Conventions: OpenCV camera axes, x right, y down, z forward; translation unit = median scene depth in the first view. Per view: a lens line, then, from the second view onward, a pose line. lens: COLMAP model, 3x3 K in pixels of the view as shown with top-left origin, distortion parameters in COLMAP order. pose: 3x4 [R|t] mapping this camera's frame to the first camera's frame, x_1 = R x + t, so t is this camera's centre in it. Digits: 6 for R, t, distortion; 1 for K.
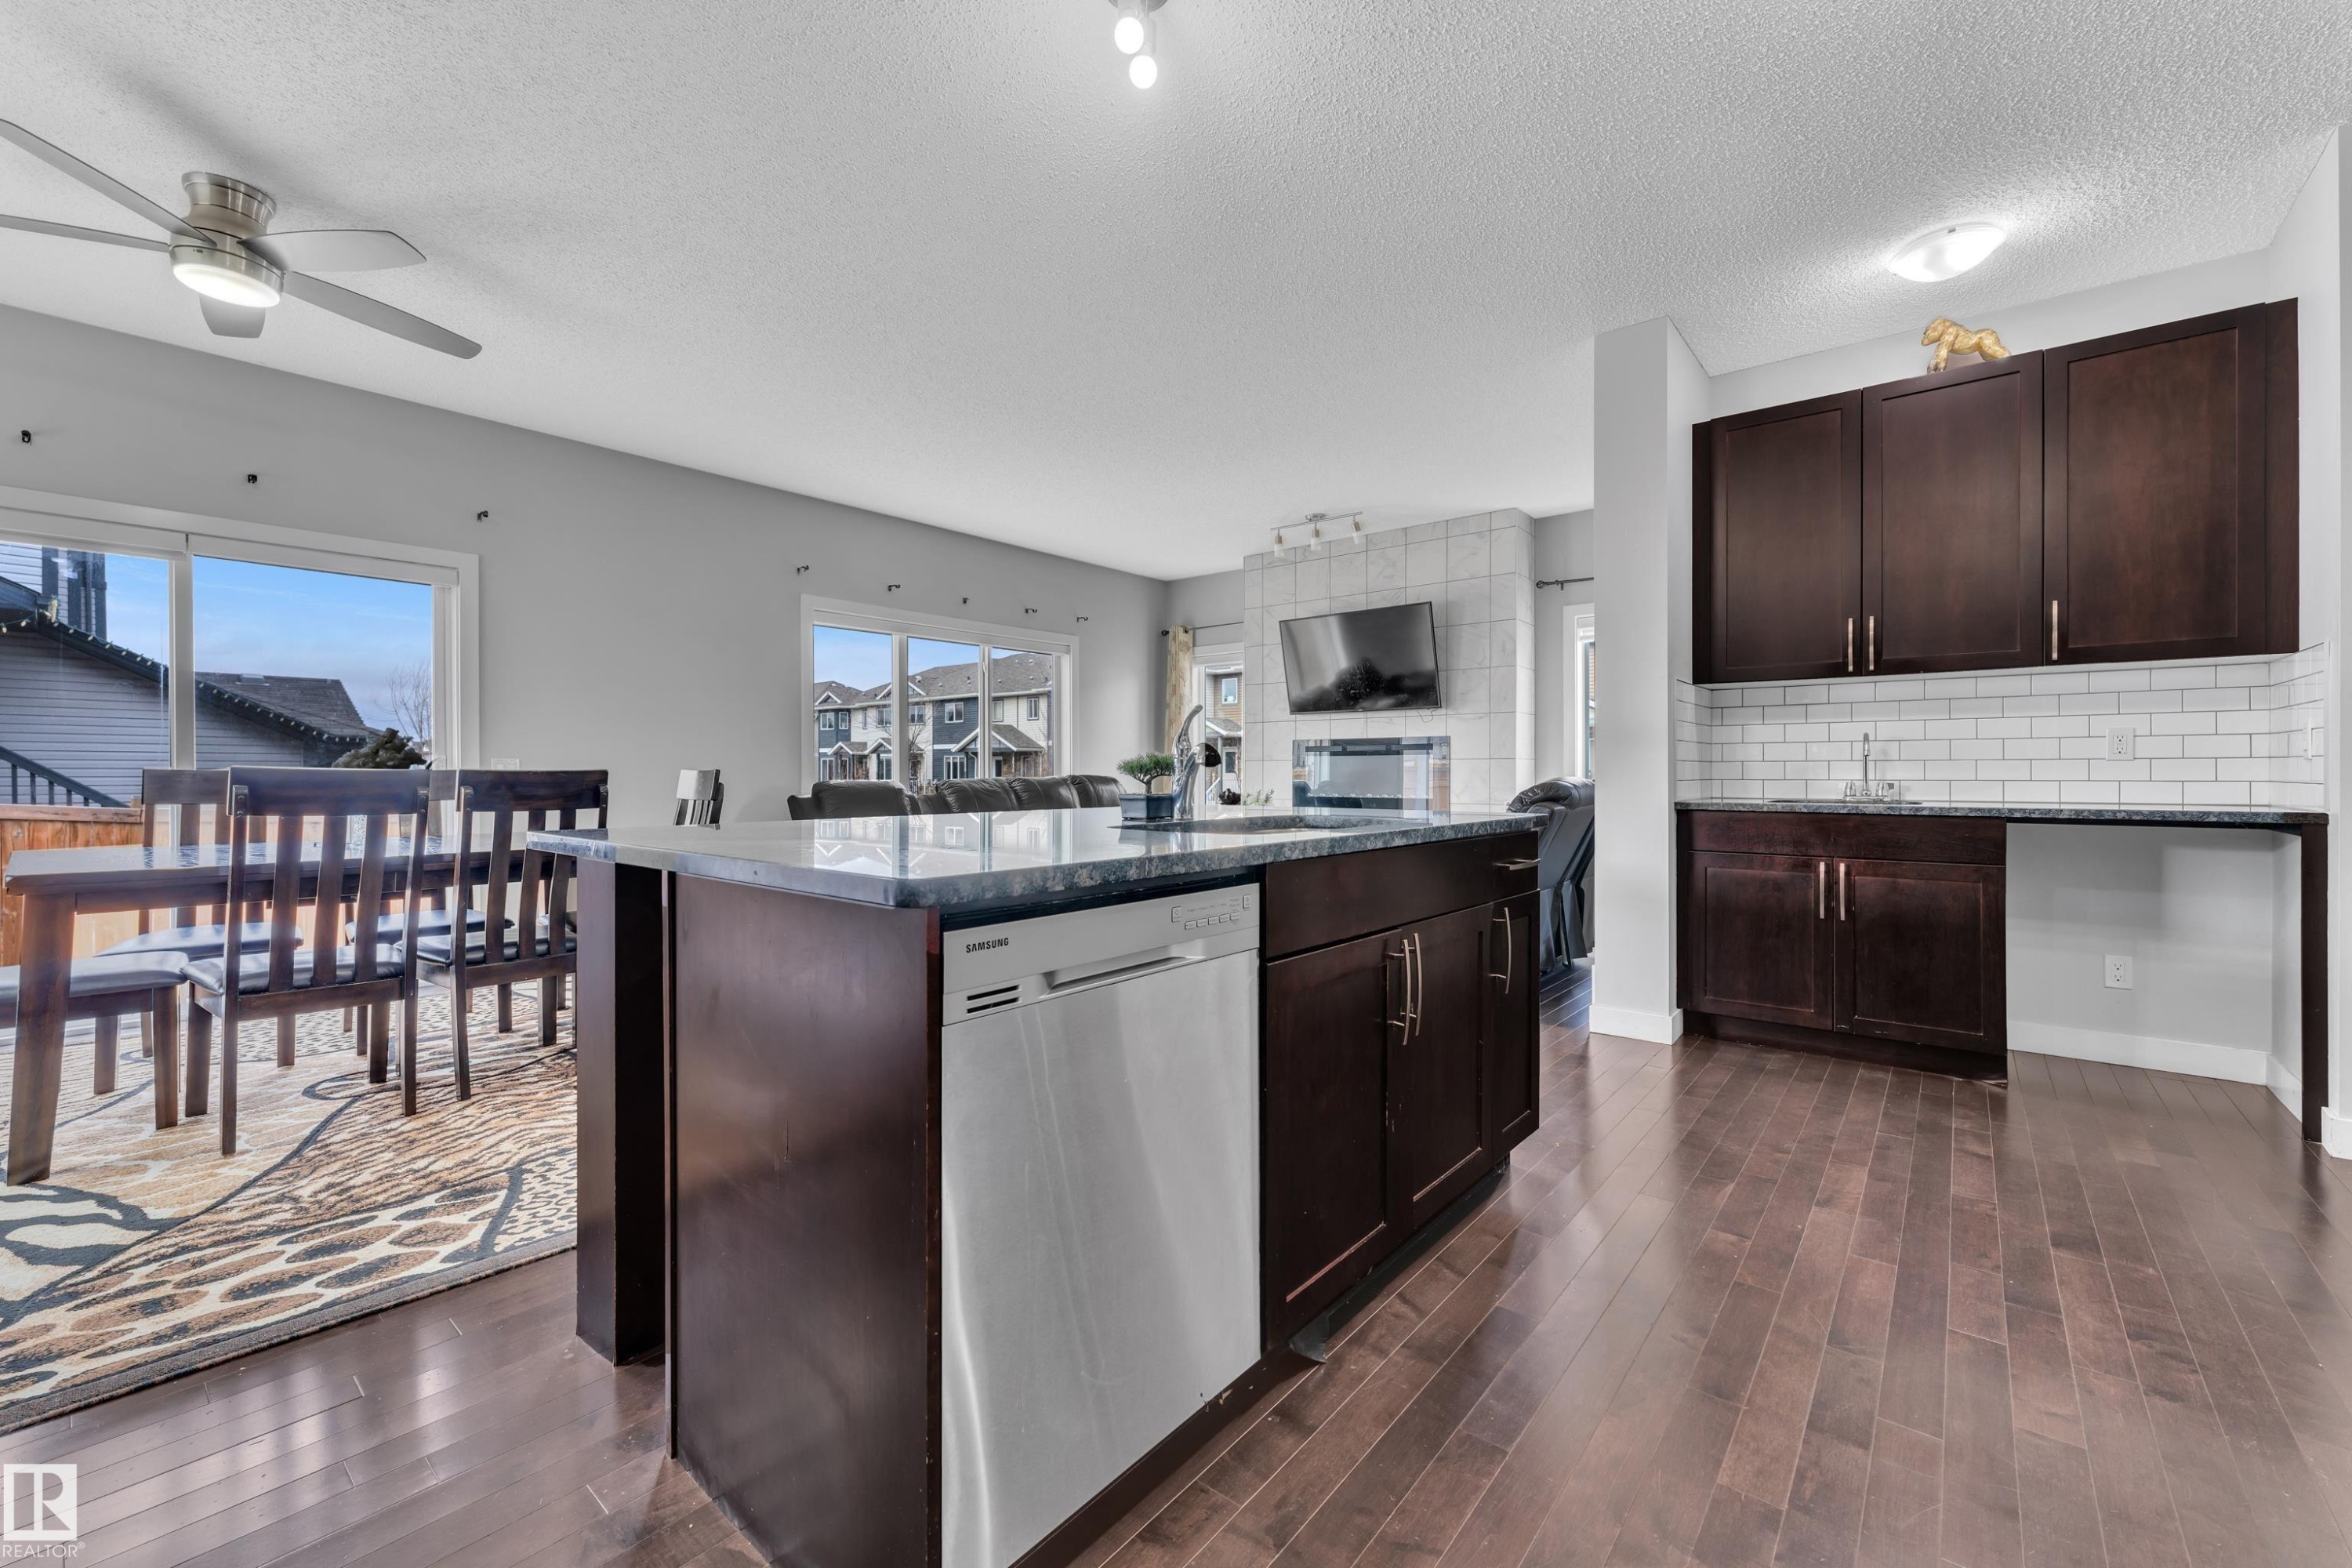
lens RADIAL K [[945.5, 0, 1183.4], [0, 945.5, 776.3], [0, 0, 1]] dist [-0.000199, 0.000103]
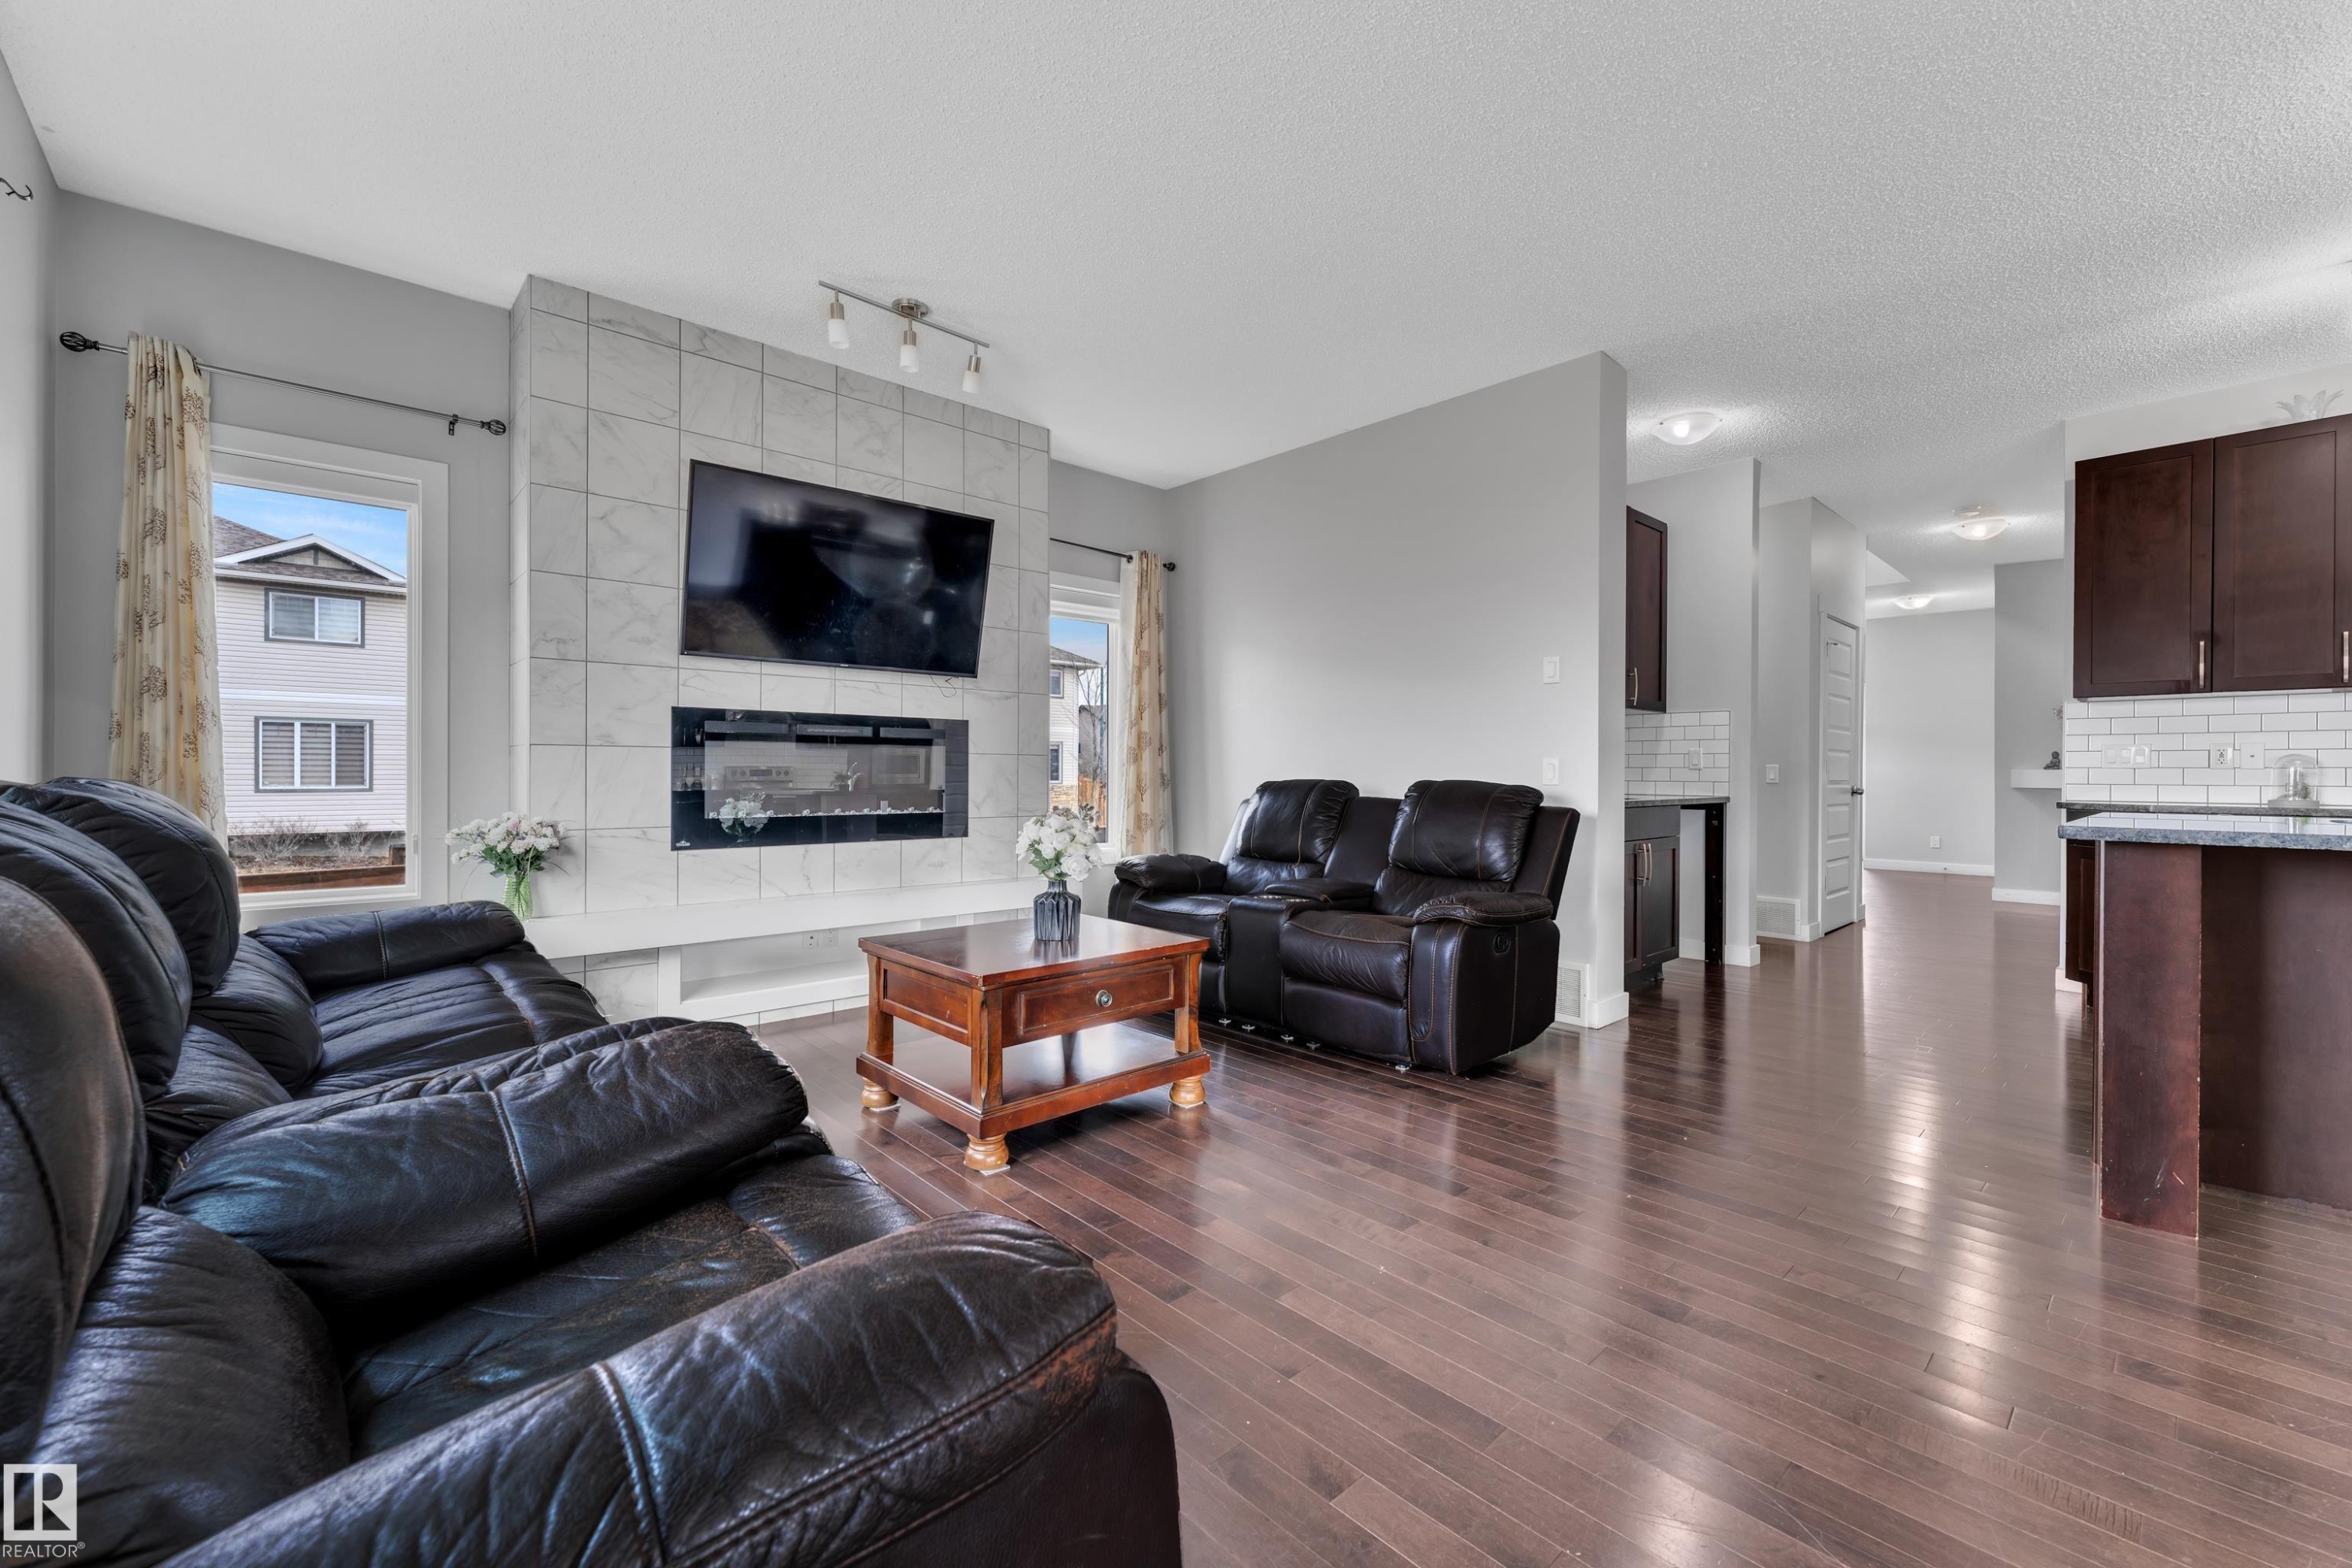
lens RADIAL K [[945.5, 0, 1178.7], [0, 945.5, 780.4], [0, 0, 1]] dist [-0.000199, 0.000103]
pose [[0.143233, -0.002516, 0.989686, -0.358822], [0.002889, 0.999994, 0.002124, -0.000977], [-0.989685, 0.002555, 0.143240, 0.723076]]
